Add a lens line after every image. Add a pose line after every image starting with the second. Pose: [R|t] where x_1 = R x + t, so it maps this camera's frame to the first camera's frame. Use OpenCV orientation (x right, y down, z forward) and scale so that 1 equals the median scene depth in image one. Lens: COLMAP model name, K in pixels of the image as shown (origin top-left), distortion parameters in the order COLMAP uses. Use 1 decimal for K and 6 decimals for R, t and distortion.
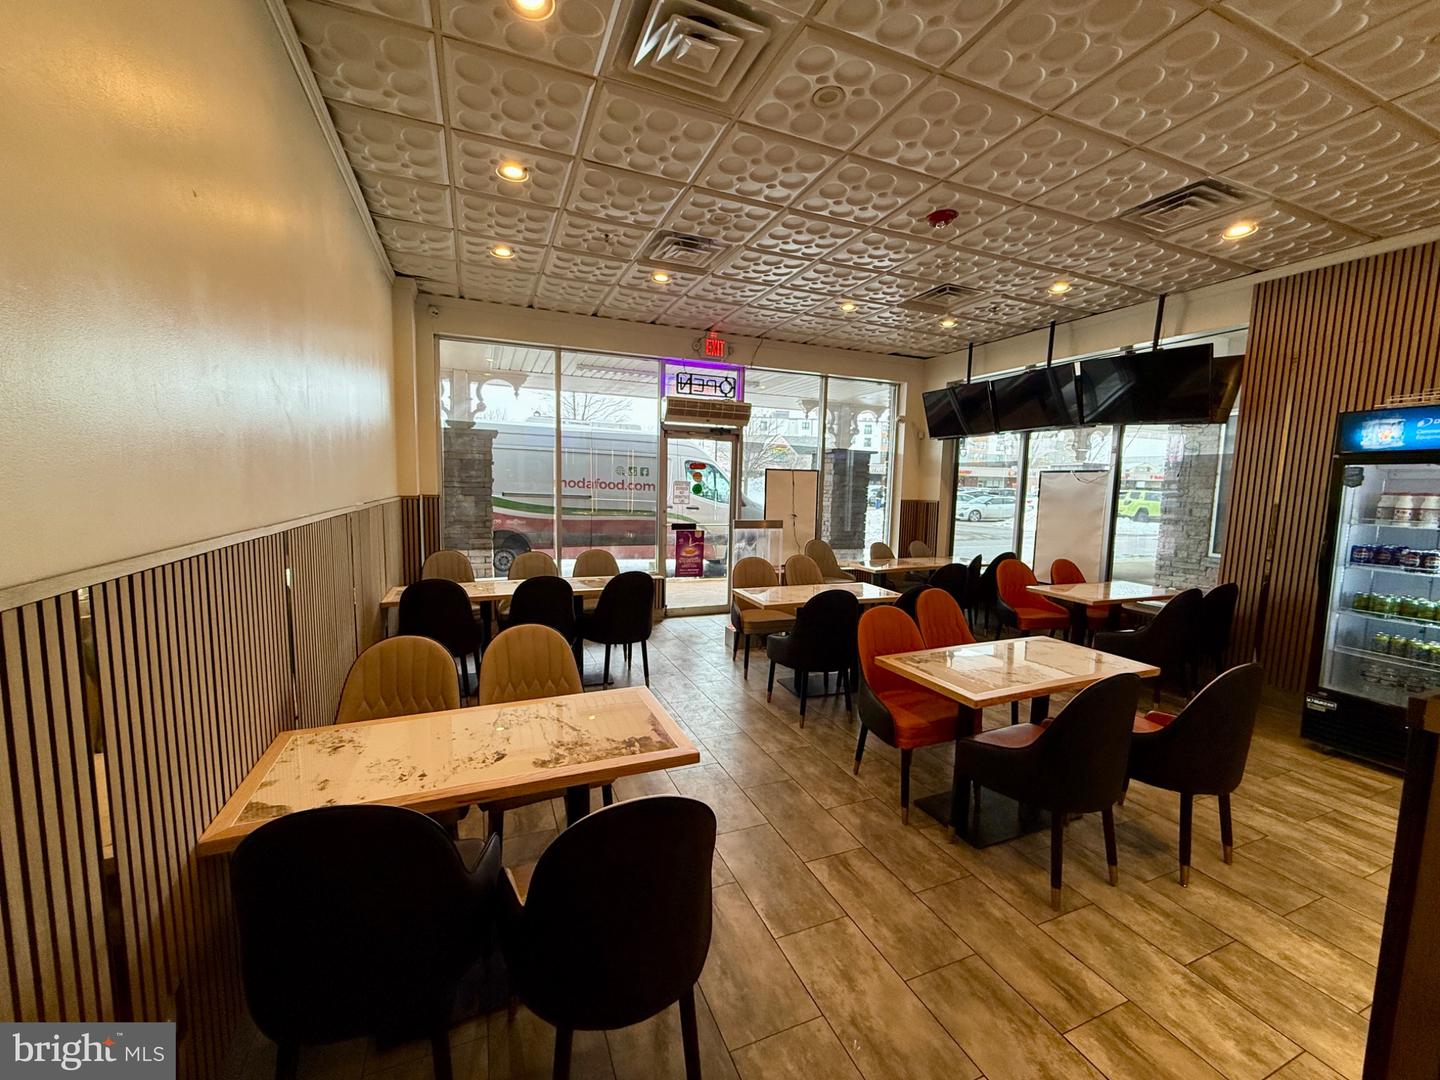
lens RADIAL K [[568.8, 0, 717.1], [0, 568.8, 538.2], [0, 0, 1]] dist [-0.003637, 0.000461]
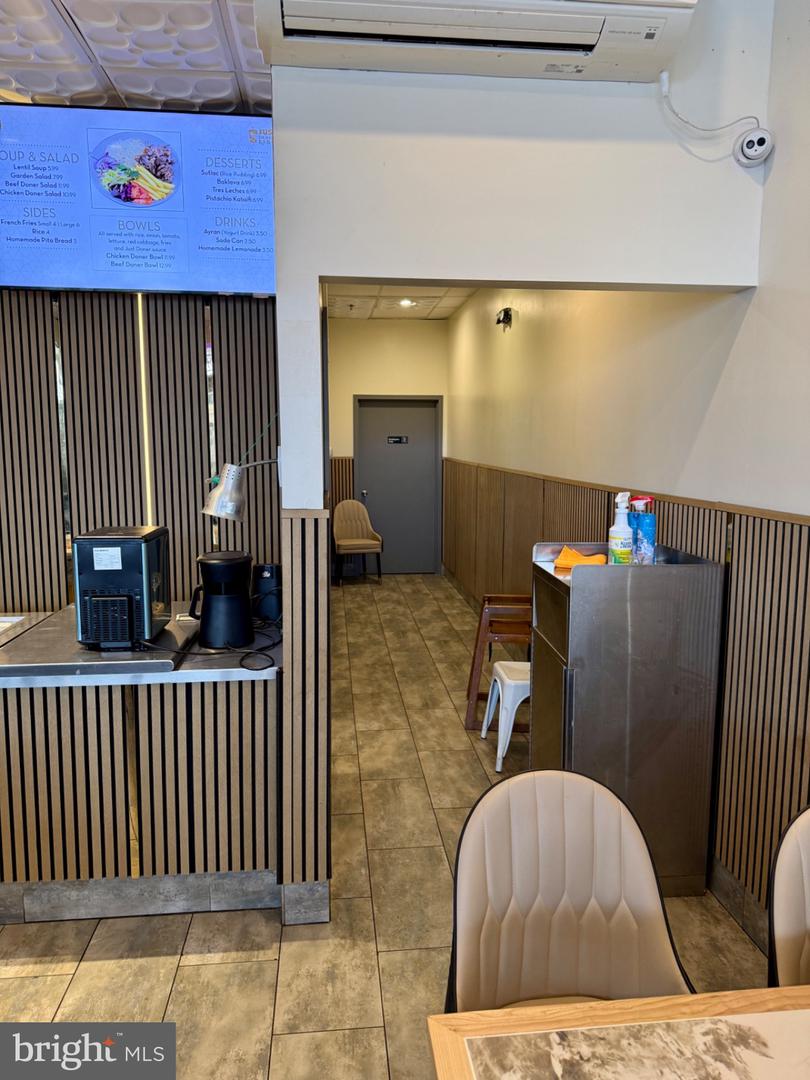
lens RADIAL K [[780.7, 0, 412.5], [0, 780.7, 539.5], [0, 0, 1]] dist [0.028772, -0.006293]
pose [[-0.951738, -0.065885, 0.299756, -0.190564], [0.003242, 0.974473, 0.224480, -0.186556], [-0.306894, 0.214618, -0.927230, 1.523715]]
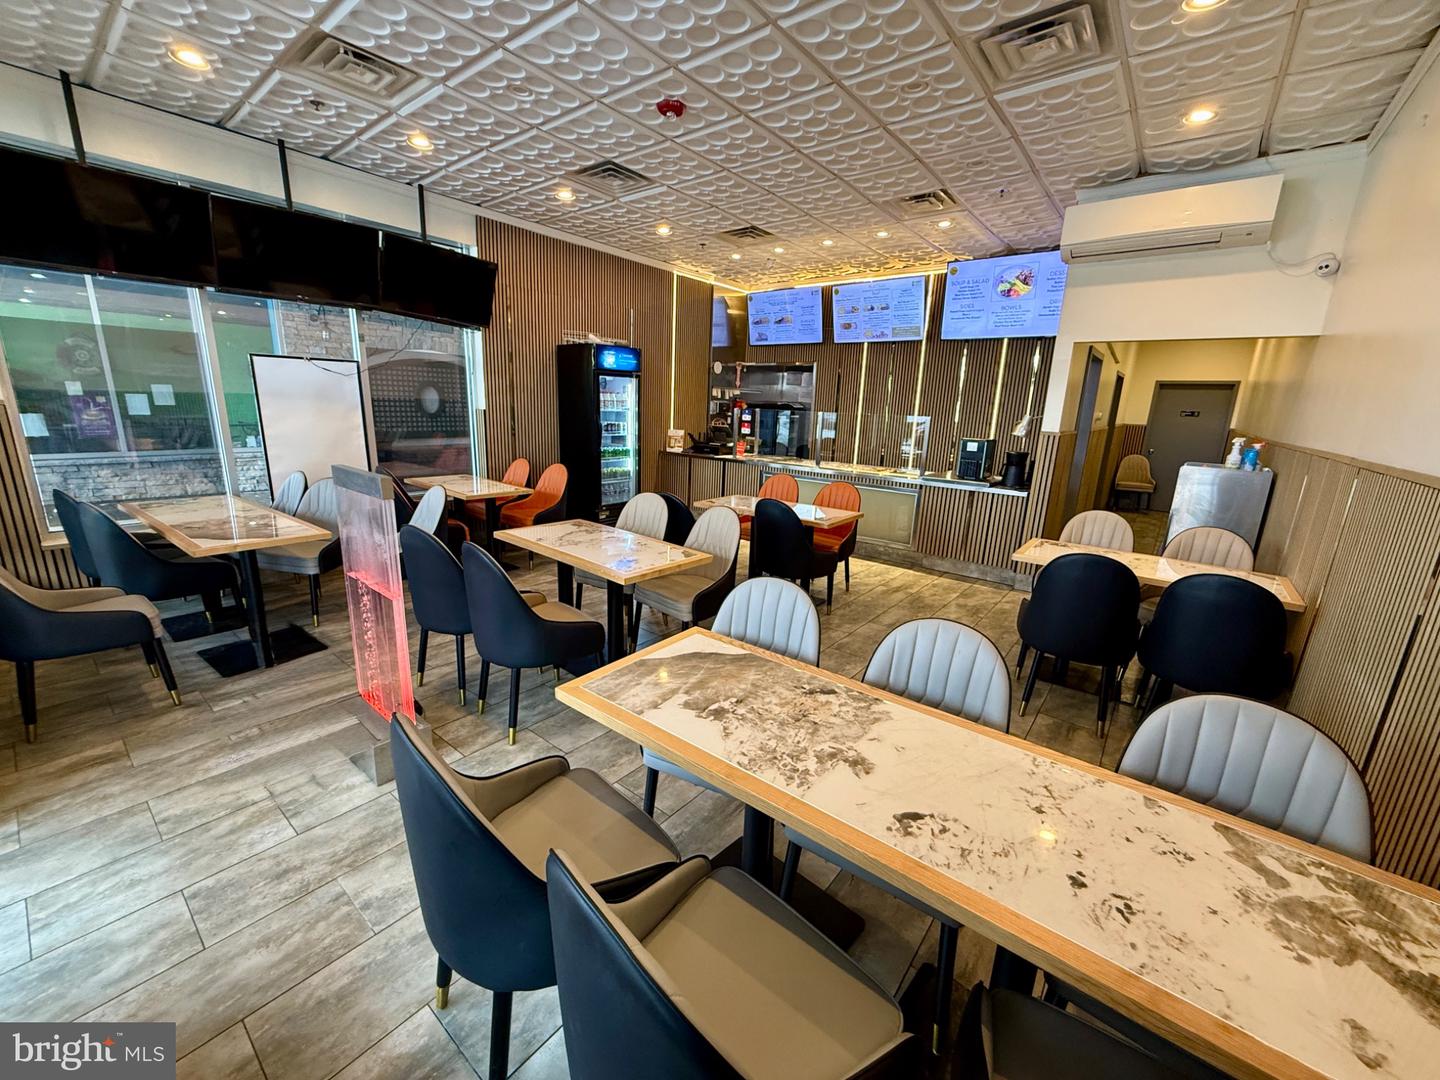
lens RADIAL K [[568.8, 0, 717.9], [0, 568.8, 540.6], [0, 0, 1]] dist [-0.003637, 0.000461]
pose [[-0.462782, -0.250026, 0.850482, -1.308526], [0.039636, 0.952605, 0.301615, -0.313411], [-0.885586, 0.173292, -0.430938, 2.971320]]
